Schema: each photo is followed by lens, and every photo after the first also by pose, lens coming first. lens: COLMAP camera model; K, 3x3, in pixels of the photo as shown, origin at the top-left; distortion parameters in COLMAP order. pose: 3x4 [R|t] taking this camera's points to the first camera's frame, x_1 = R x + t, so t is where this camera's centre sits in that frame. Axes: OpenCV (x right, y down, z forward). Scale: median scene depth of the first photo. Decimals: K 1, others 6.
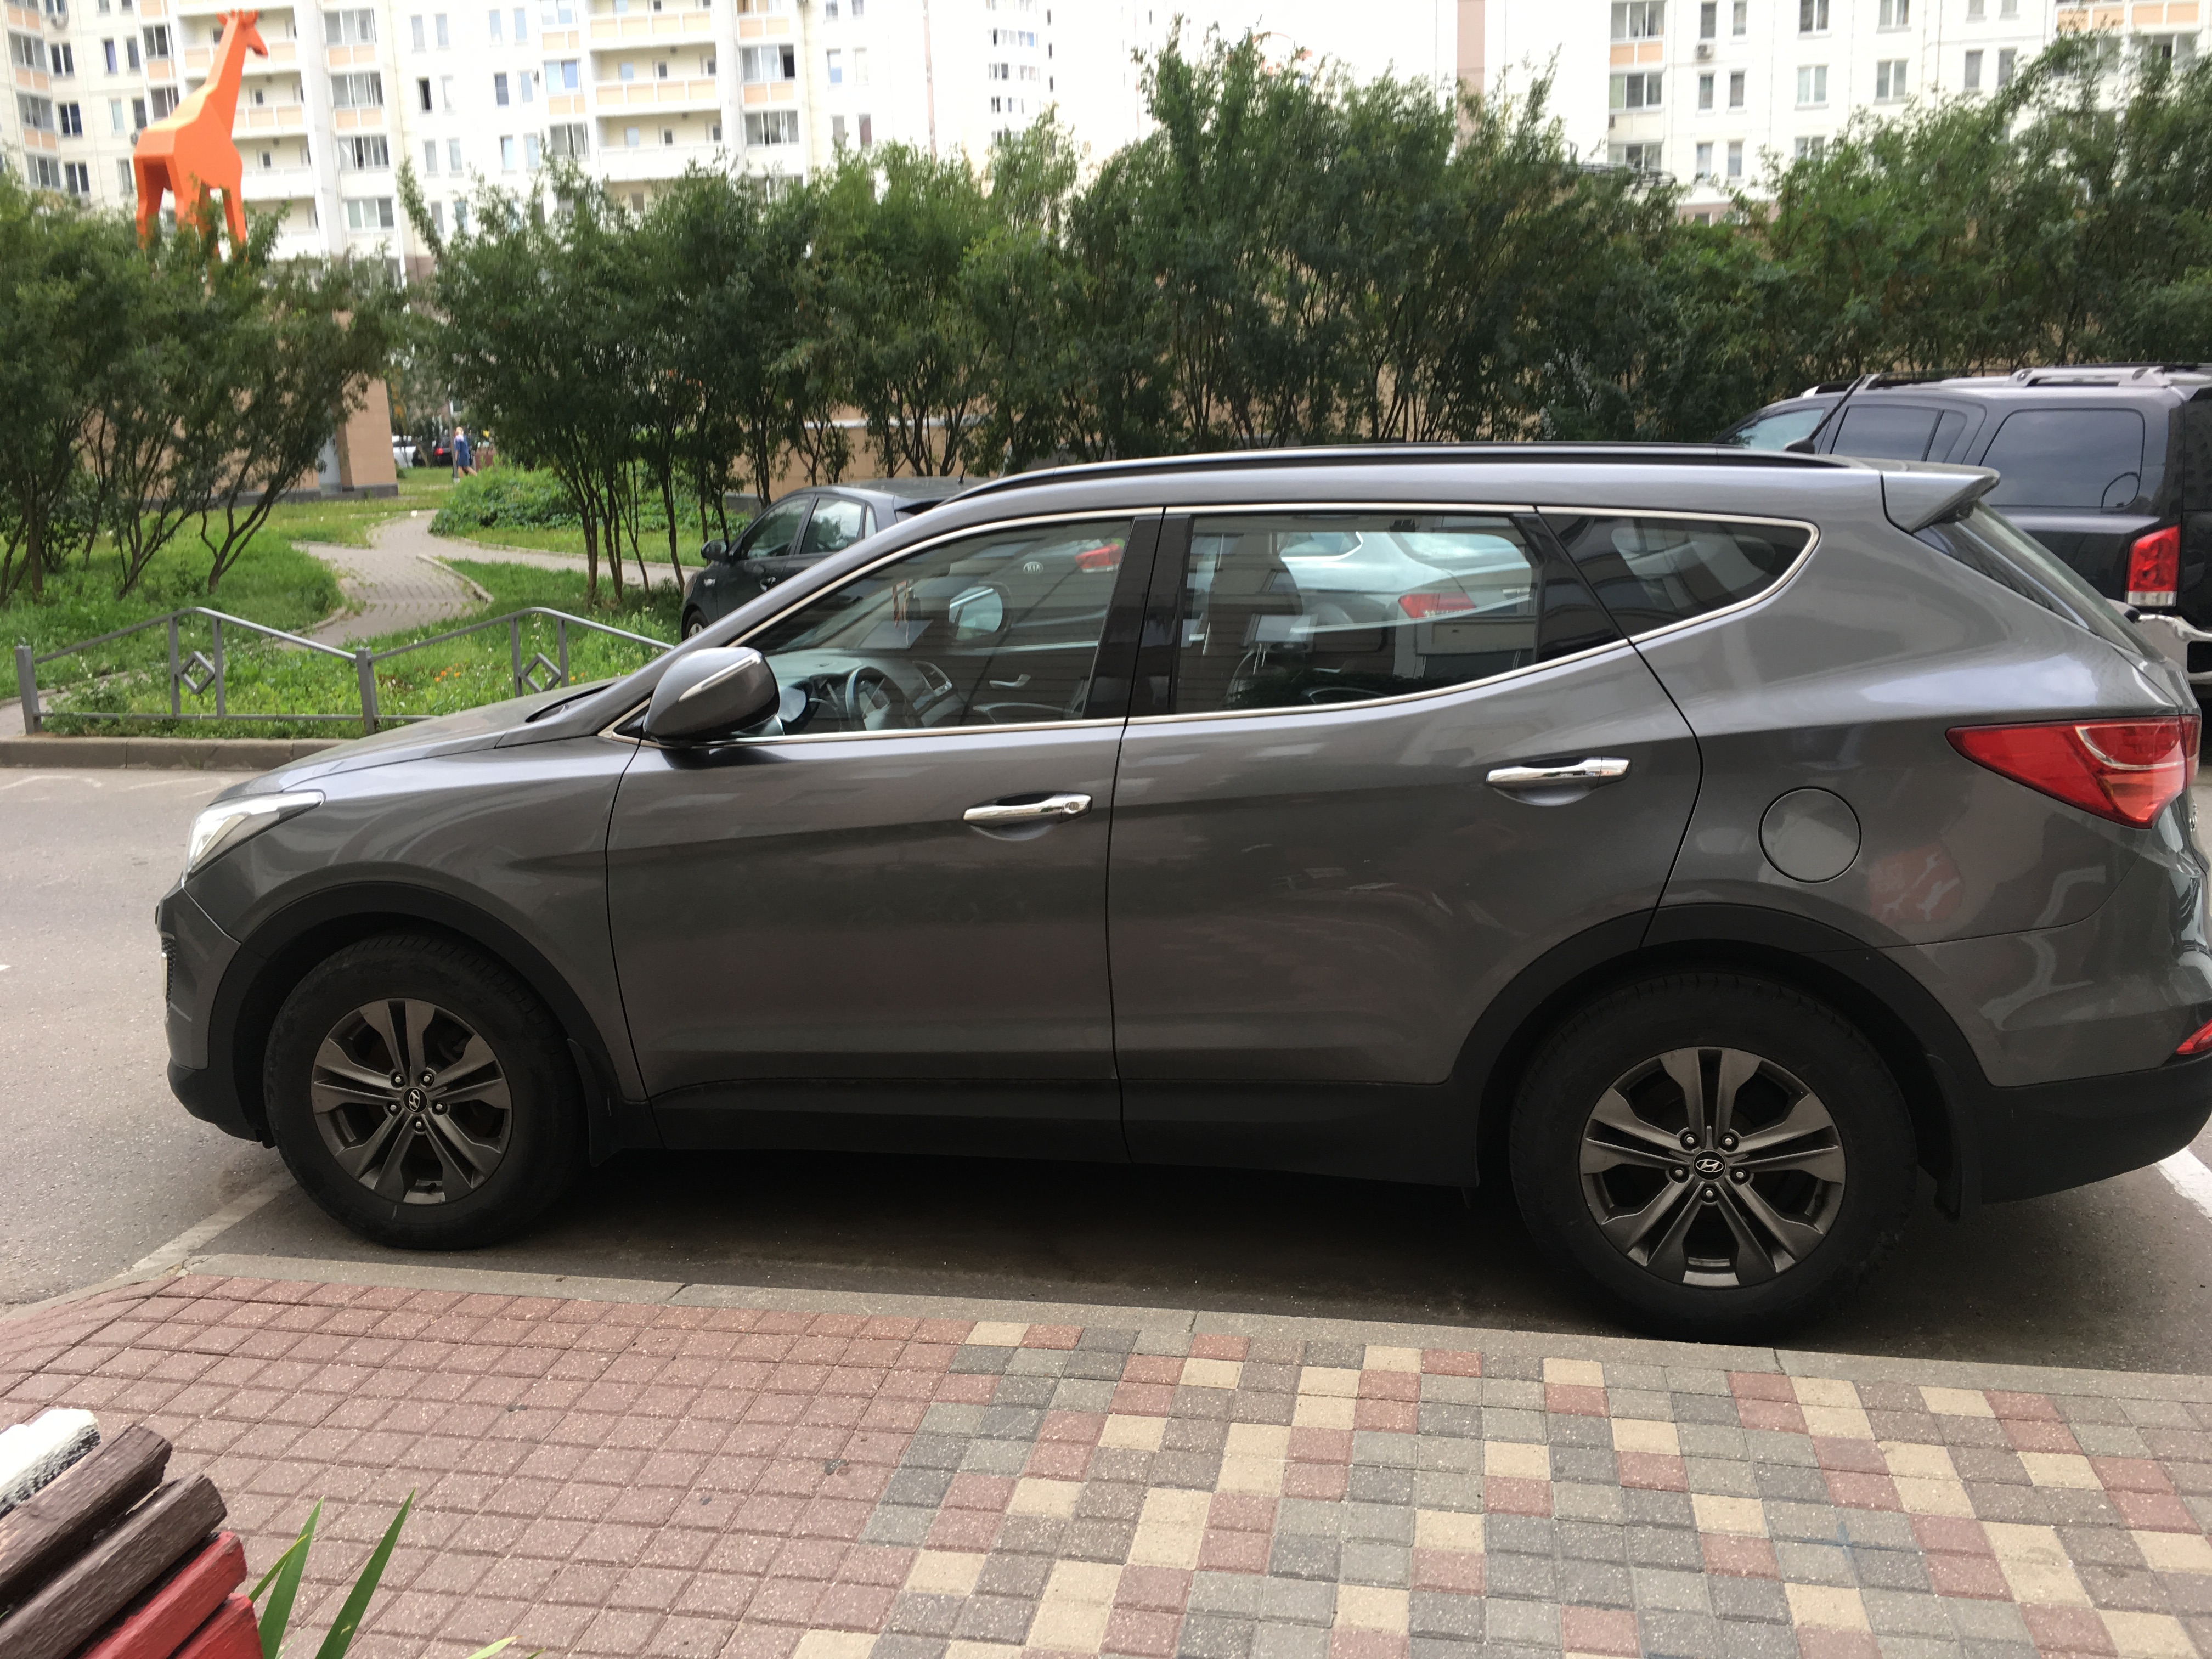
lens RADIAL K [[1886.0, 0, 1106.0], [0, 1886.0, 829.5], [0, 0, 1]] dist [0.082218, -0.106894]
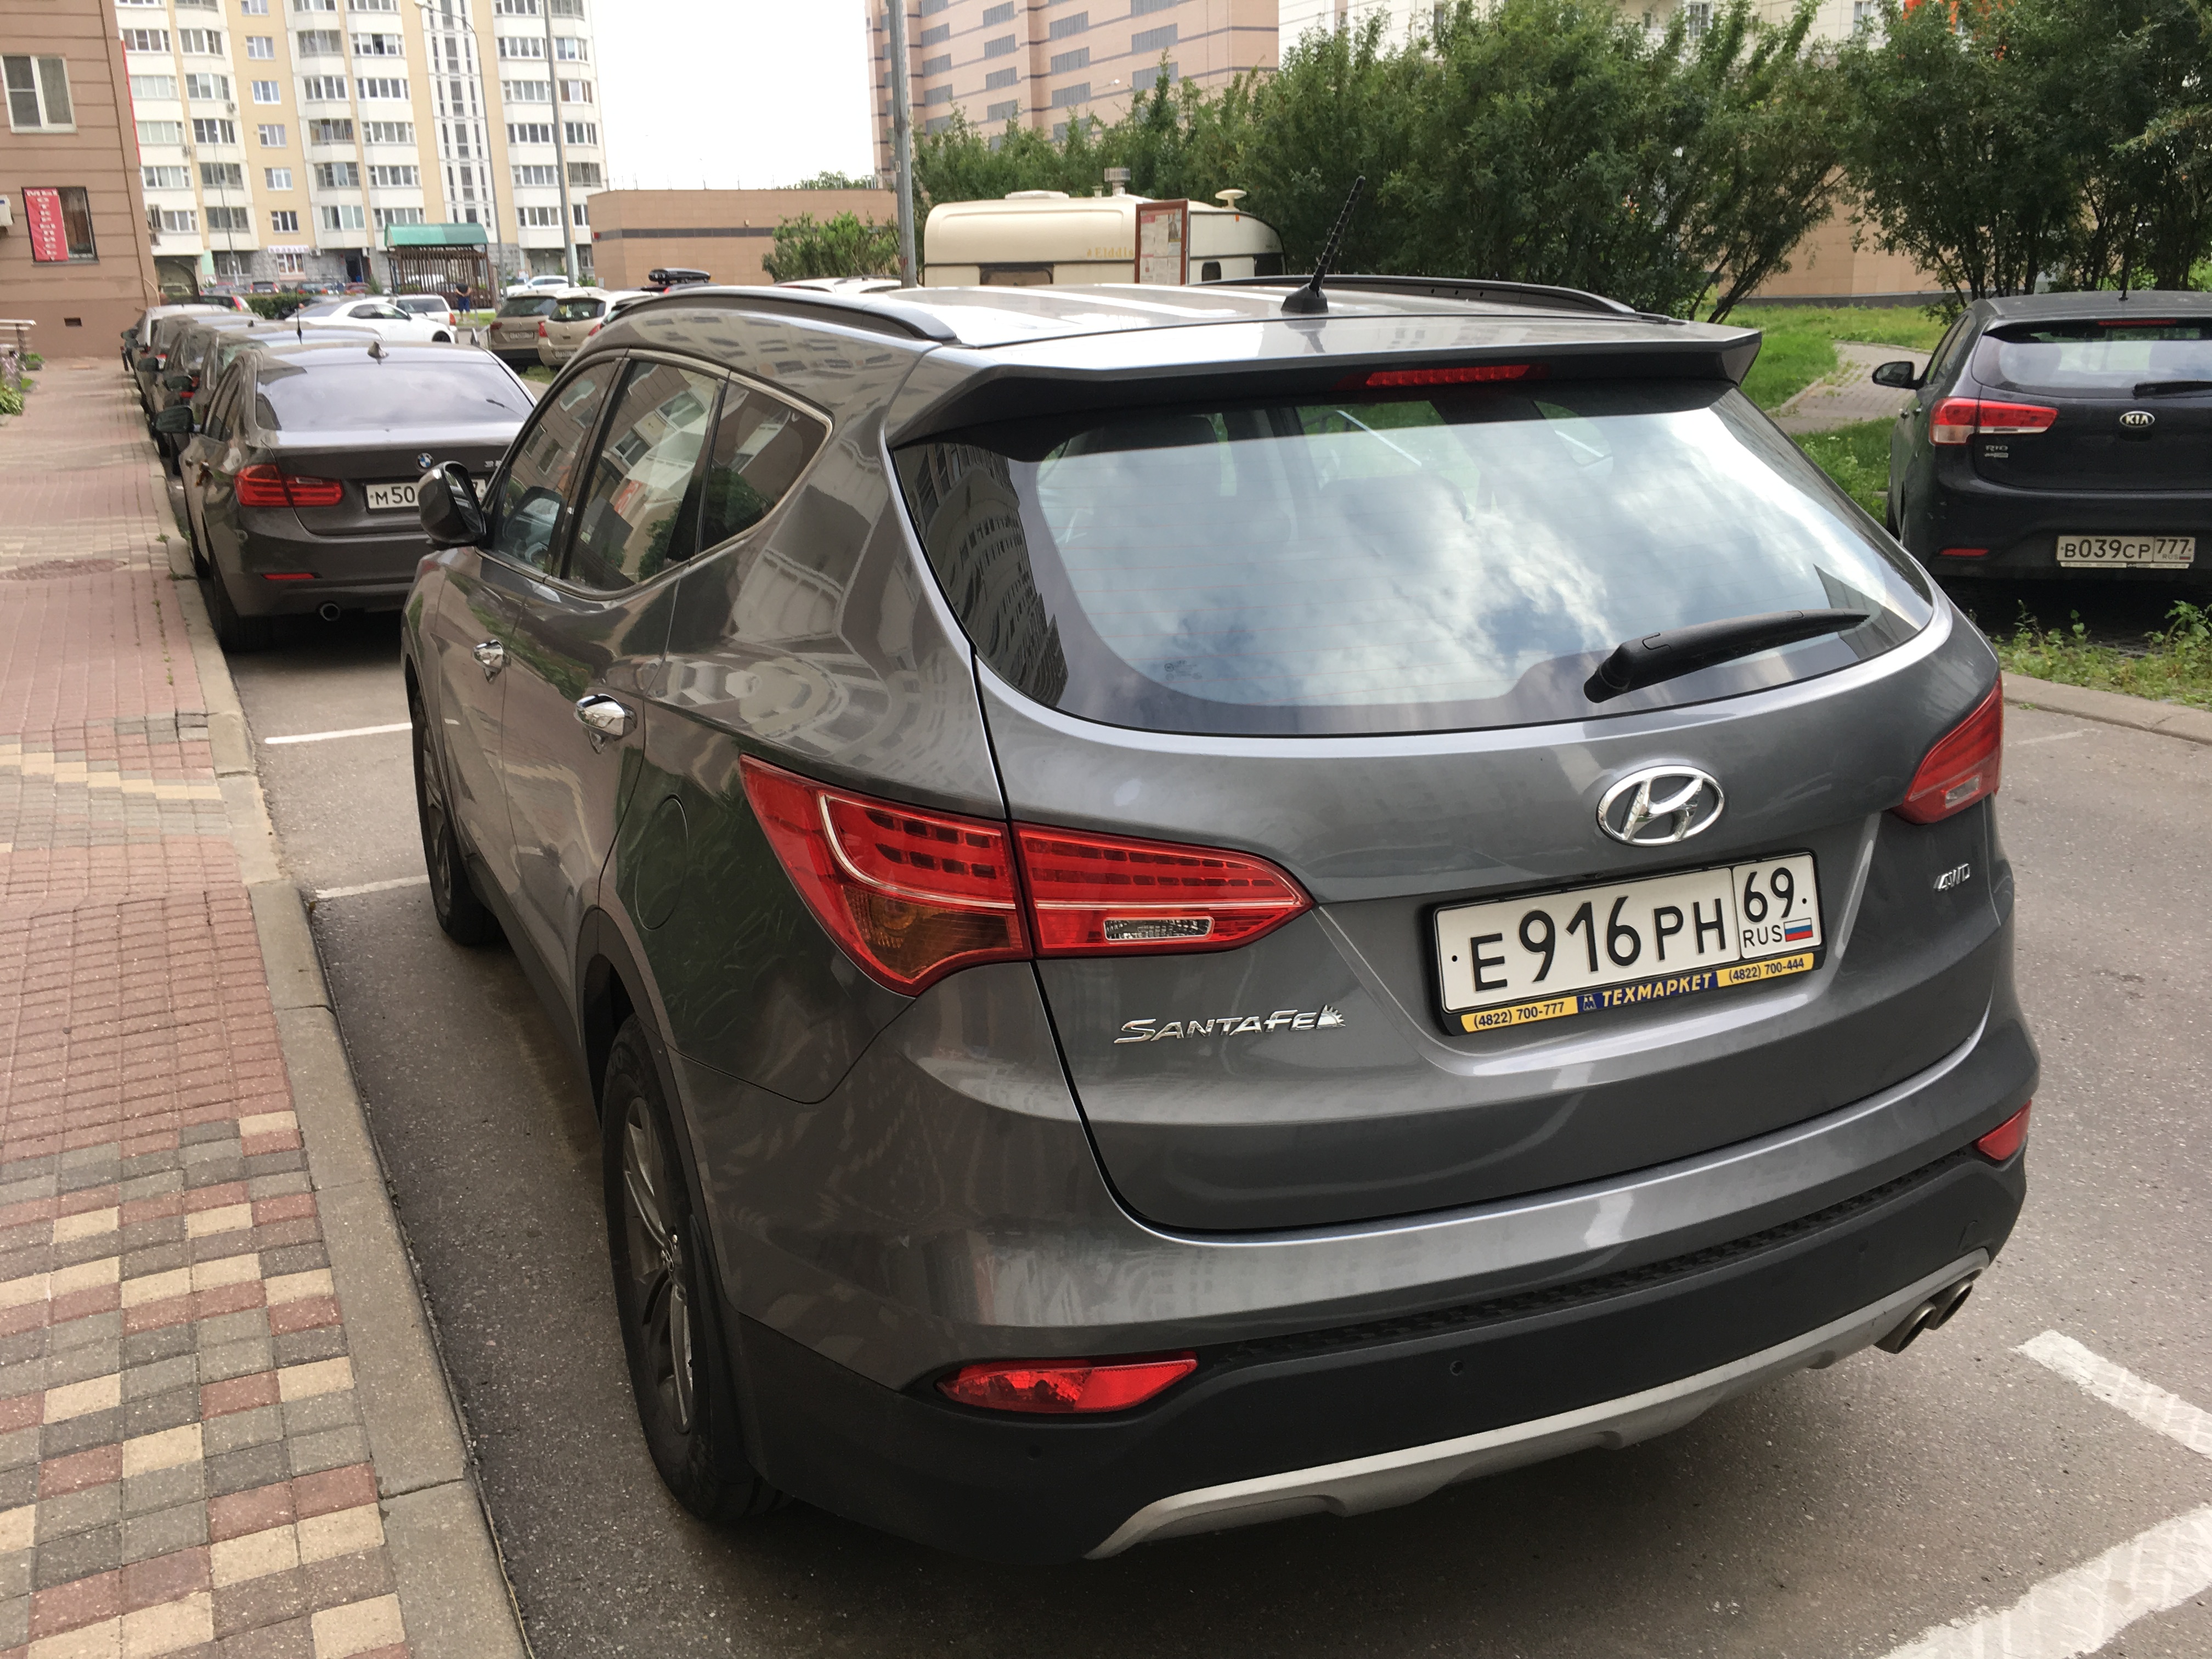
lens RADIAL K [[1886.0, 0, 1106.0], [0, 1886.0, 829.5], [0, 0, 1]] dist [0.082218, -0.106894]
pose [[0.610649, 0.237808, -0.755351, 1.068019], [-0.159496, 0.971232, 0.176832, -0.170266], [0.775673, 0.012493, 0.631011, 0.728006]]
